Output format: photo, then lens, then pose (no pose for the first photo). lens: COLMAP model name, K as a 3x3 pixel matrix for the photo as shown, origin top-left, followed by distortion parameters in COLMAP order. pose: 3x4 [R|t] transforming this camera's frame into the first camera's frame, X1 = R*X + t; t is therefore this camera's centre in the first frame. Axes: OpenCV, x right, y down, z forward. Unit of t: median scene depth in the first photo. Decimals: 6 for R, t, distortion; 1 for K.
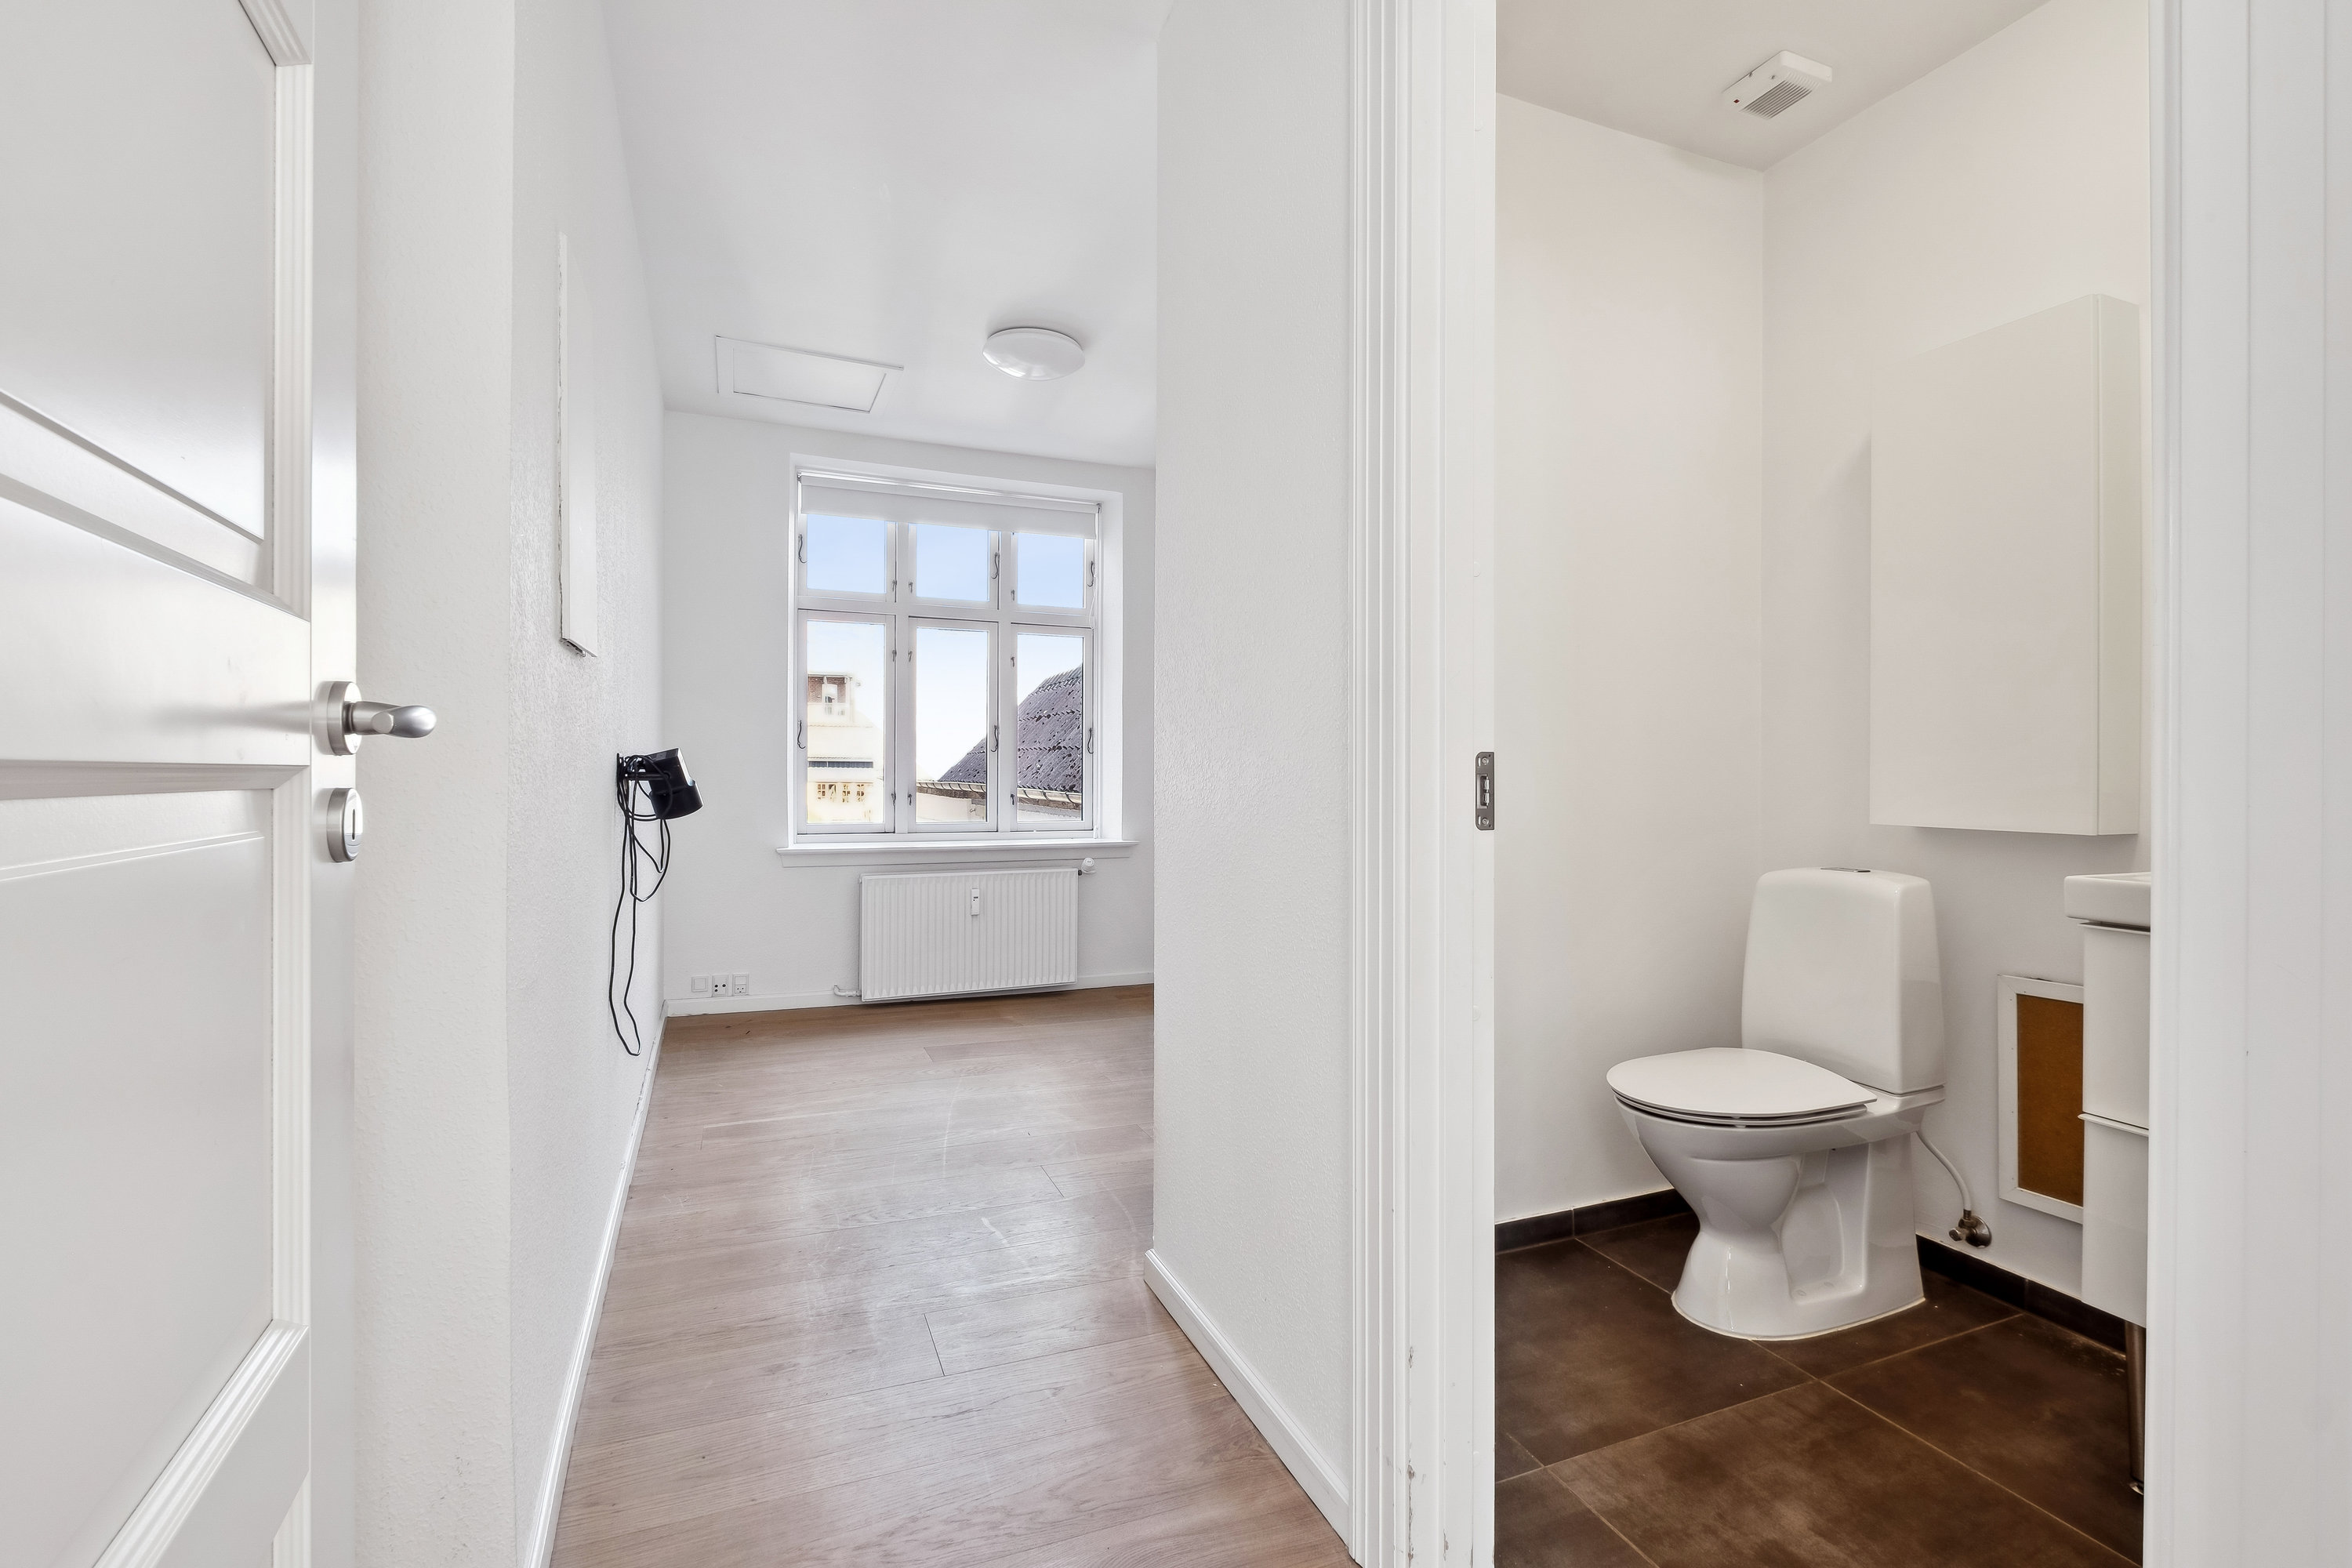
lens RADIAL K [[1050.0, 0, 1166.3], [0, 1050.0, 768.2], [0, 0, 1]] dist [-0.007467, -0.002453]
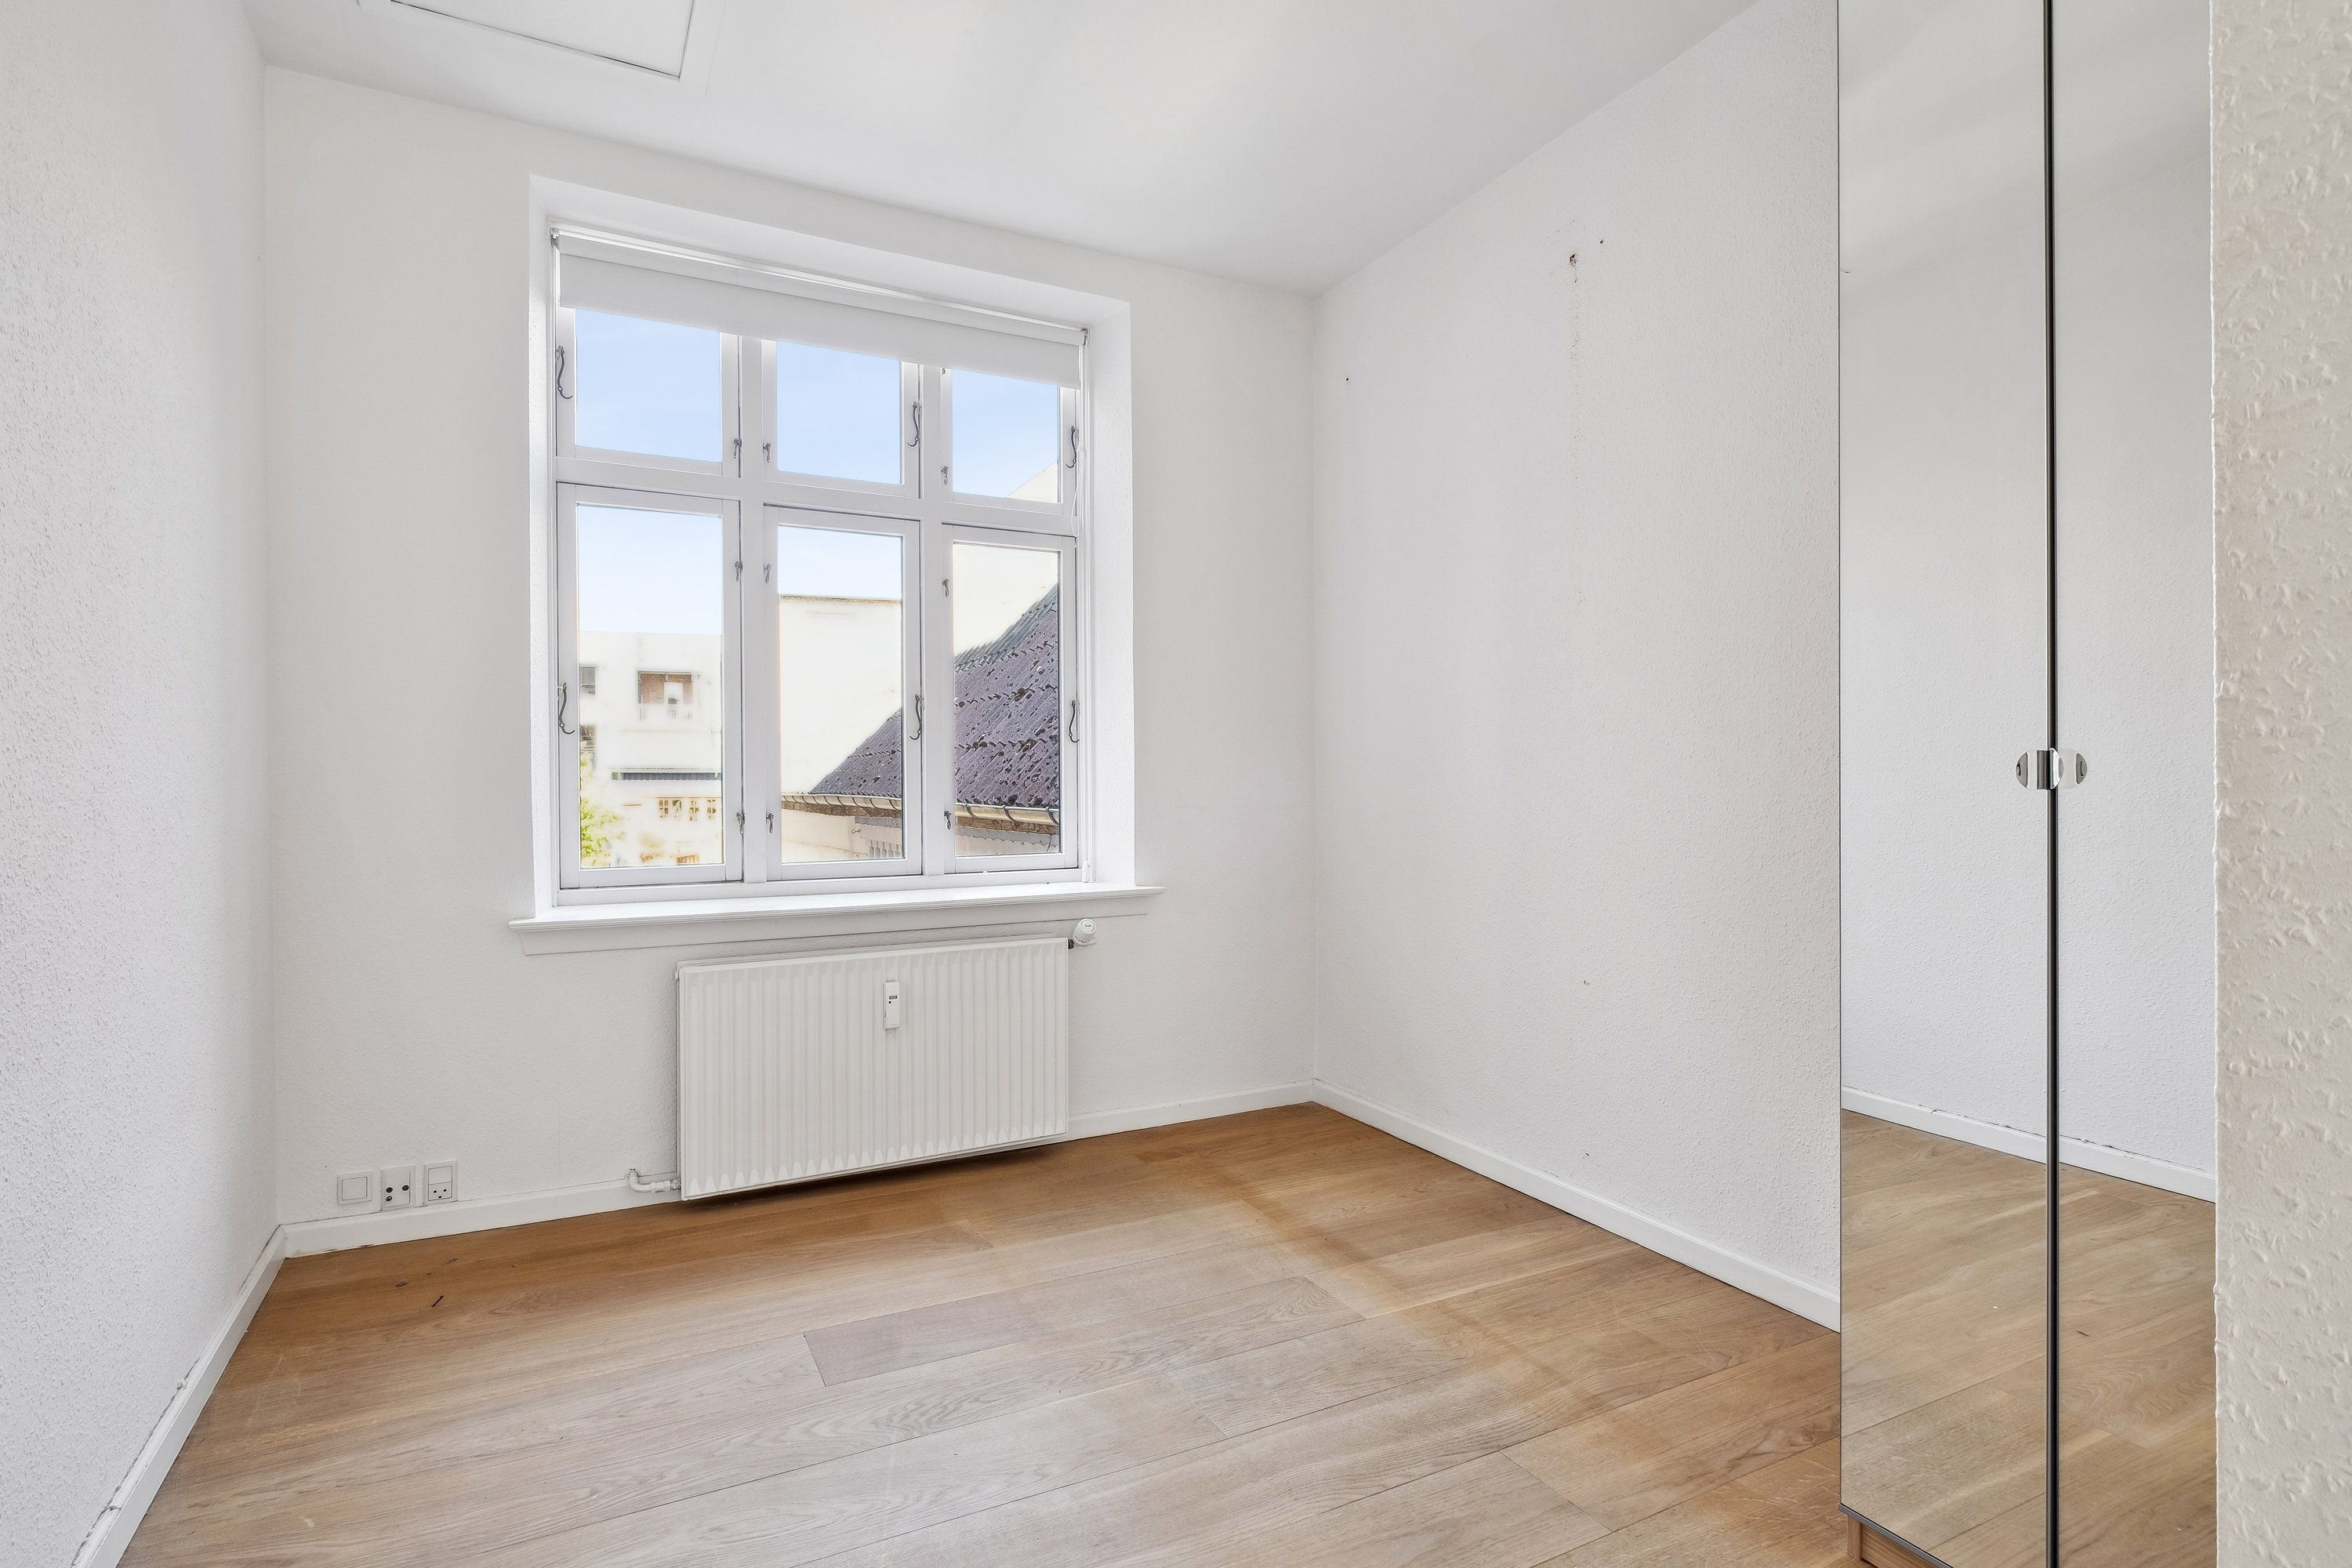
lens RADIAL K [[1154.3, 0, 1168.3], [0, 1154.3, 774.5], [0, 0, 1]] dist [-0.003809, -0.000638]
pose [[0.995698, -0.010634, 0.092047, -0.125784], [0.010855, 0.999939, -0.001892, 0.010033], [-0.092022, 0.002883, 0.995753, 0.520660]]
